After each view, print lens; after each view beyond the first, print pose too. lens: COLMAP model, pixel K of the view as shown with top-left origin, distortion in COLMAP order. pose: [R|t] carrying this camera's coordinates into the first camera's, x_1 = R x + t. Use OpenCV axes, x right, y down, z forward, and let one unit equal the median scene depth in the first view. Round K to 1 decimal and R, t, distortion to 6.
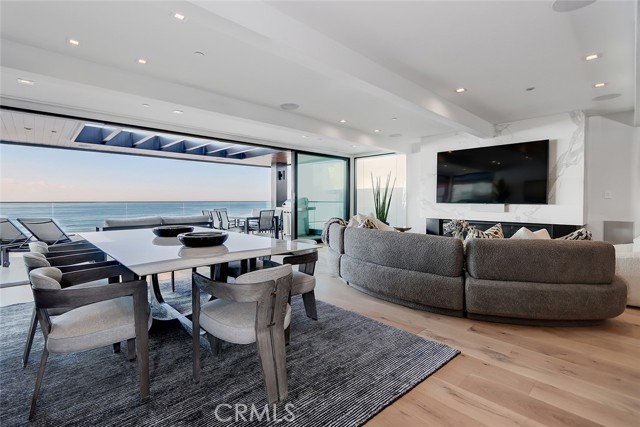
lens RADIAL K [[301.0, 0, 318.0], [0, 301.0, 212.2], [0, 0, 1]] dist [-0.001362, 0.000277]
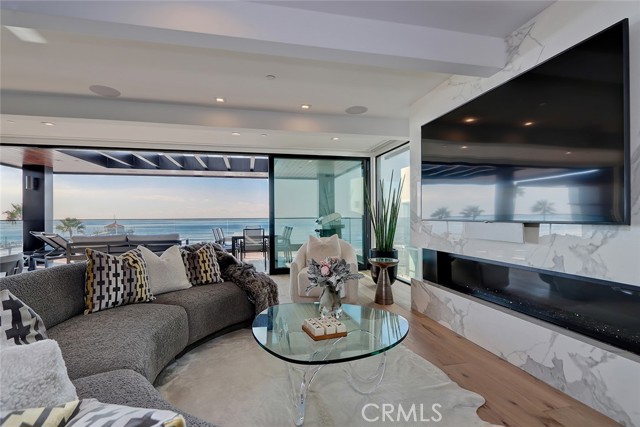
lens RADIAL K [[283.6, 0, 320.9], [0, 283.6, 212.9], [0, 0, 1]] dist [-0.002743, -0.000260]
pose [[0.869899, -0.016332, -0.492960, 0.409892], [-0.004291, 0.999163, -0.040675, -0.014196], [0.493212, 0.037499, 0.869101, 0.387327]]
